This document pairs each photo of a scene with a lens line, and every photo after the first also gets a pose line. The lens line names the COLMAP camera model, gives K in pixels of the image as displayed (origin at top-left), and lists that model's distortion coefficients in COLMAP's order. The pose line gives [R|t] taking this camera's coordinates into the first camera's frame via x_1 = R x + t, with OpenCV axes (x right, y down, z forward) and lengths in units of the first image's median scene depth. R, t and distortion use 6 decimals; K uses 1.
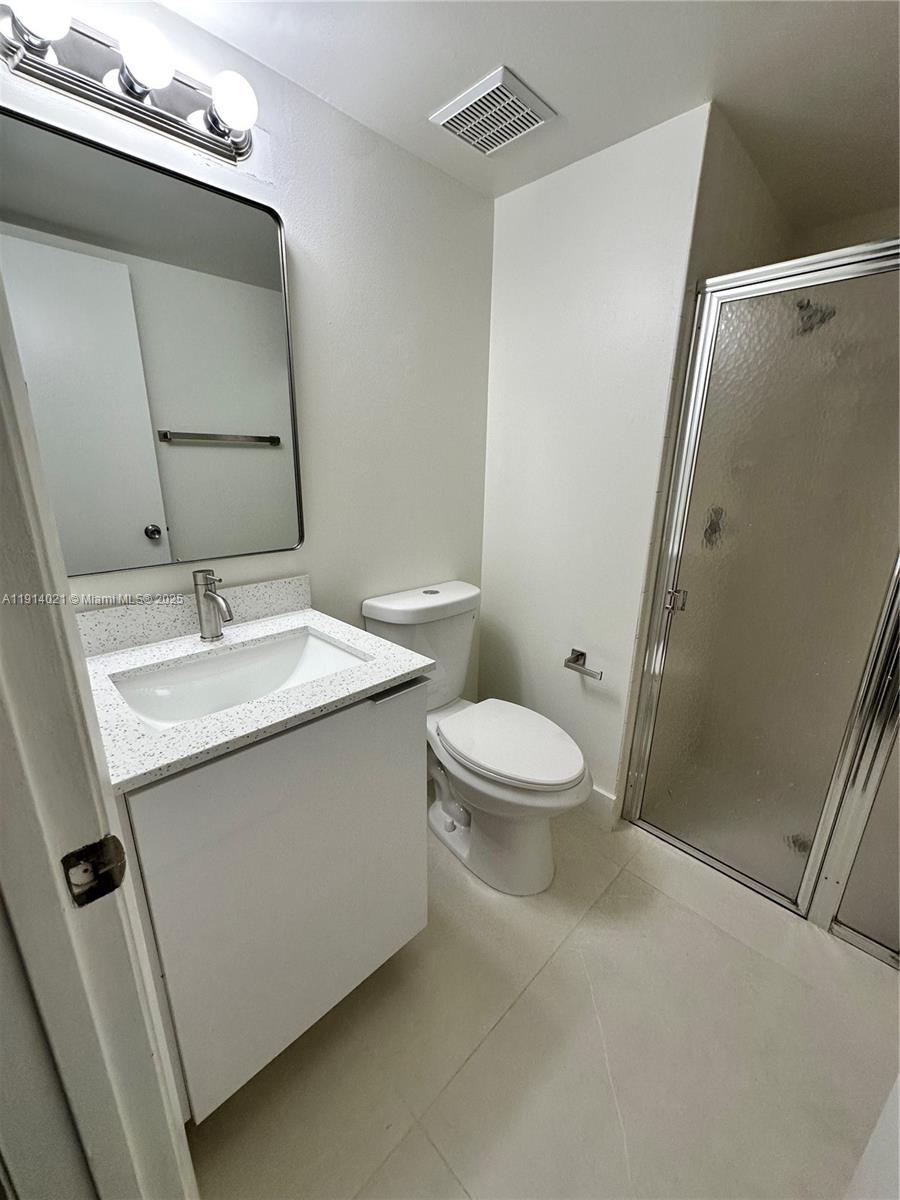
lens RADIAL K [[478.9, 0, 449.0], [0, 478.9, 597.4], [0, 0, 1]] dist [-0.002361, 0.000585]
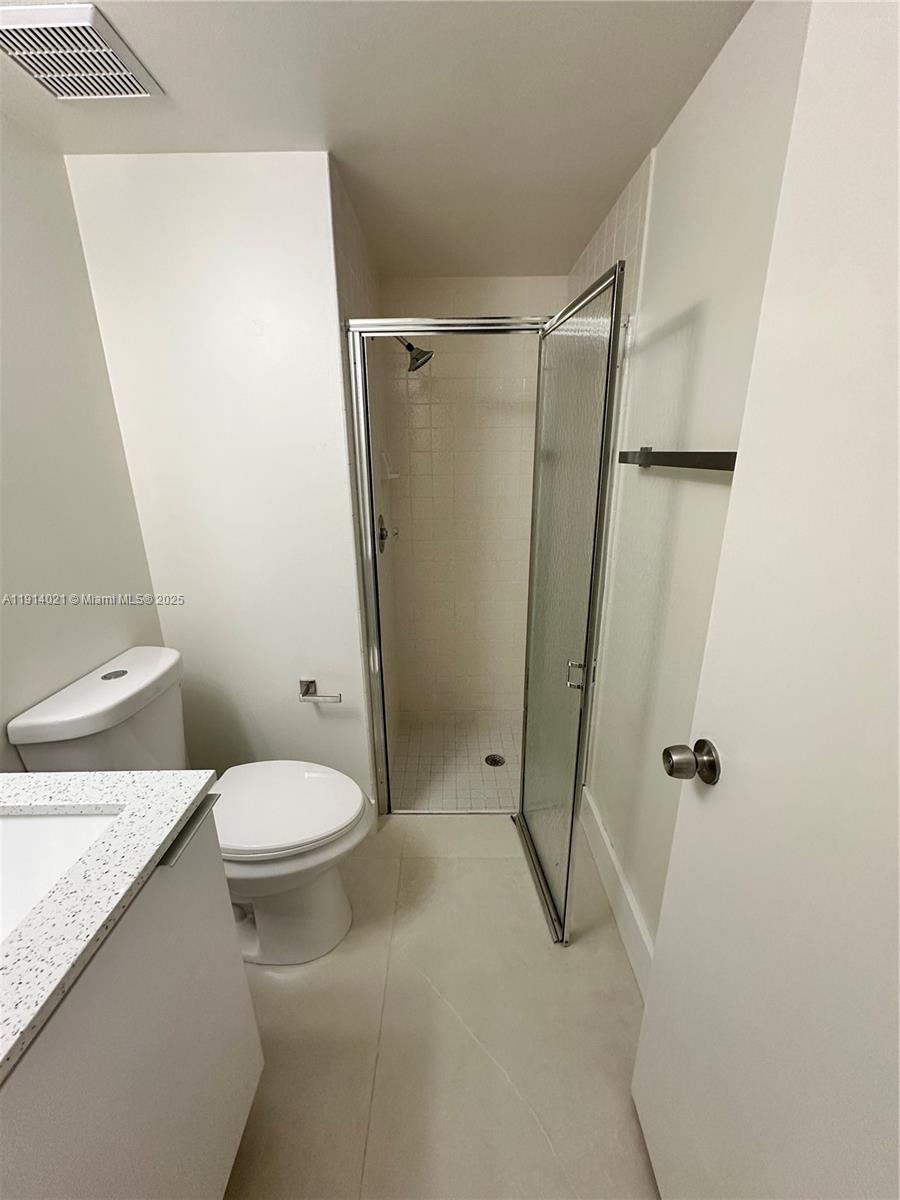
lens RADIAL K [[478.9, 0, 449.0], [0, 478.9, 597.4], [0, 0, 1]] dist [-0.002361, 0.000585]
pose [[0.706459, -0.232990, 0.668305, -0.155385], [0.221554, 0.969605, 0.103829, -0.101701], [-0.672183, 0.074715, 0.736606, 0.087292]]
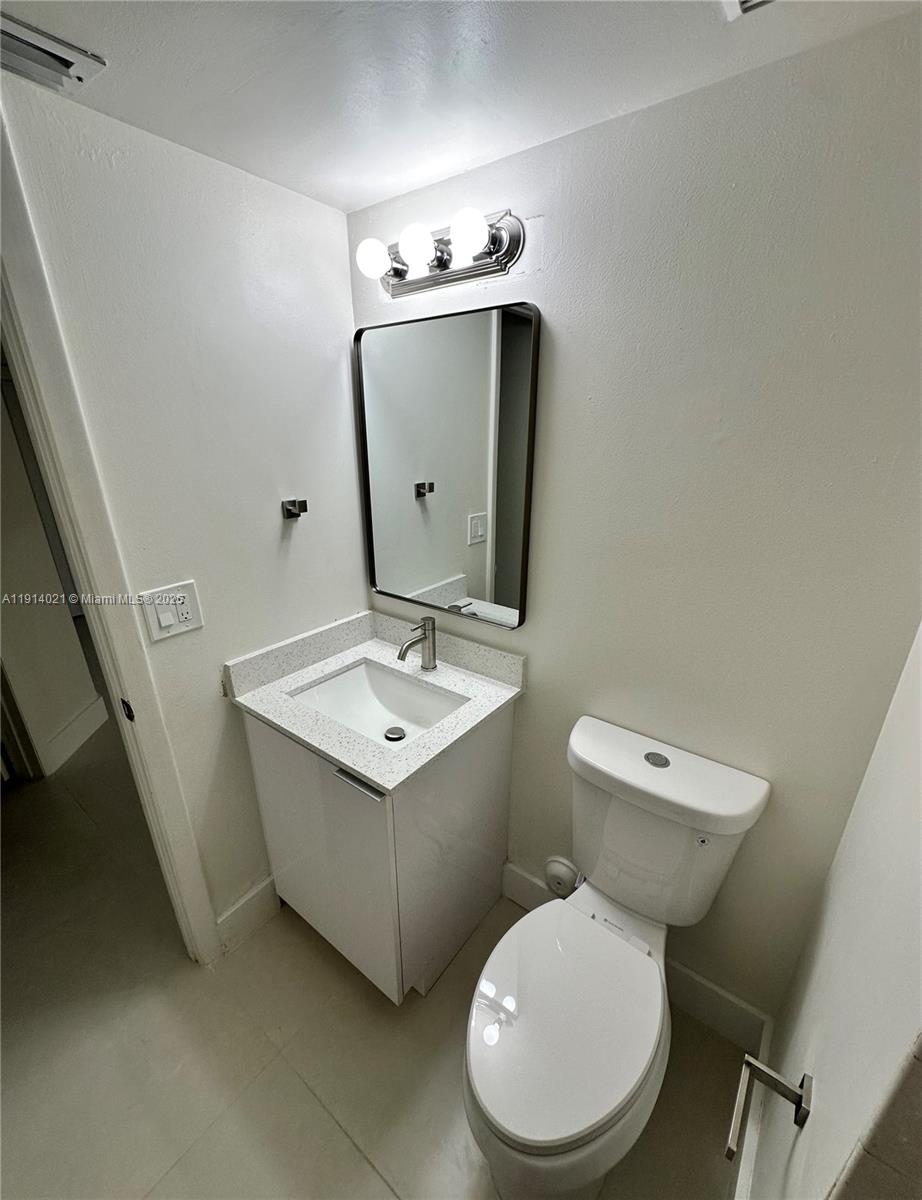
lens RADIAL K [[492.1, 0, 462.0], [0, 492.1, 620.3], [0, 0, 1]] dist [0.000168, -0.000022]
pose [[0.140309, 0.351123, -0.925757, 0.554079], [-0.276445, 0.911715, 0.303898, -0.363006], [0.950732, 0.213282, 0.224988, 0.595440]]
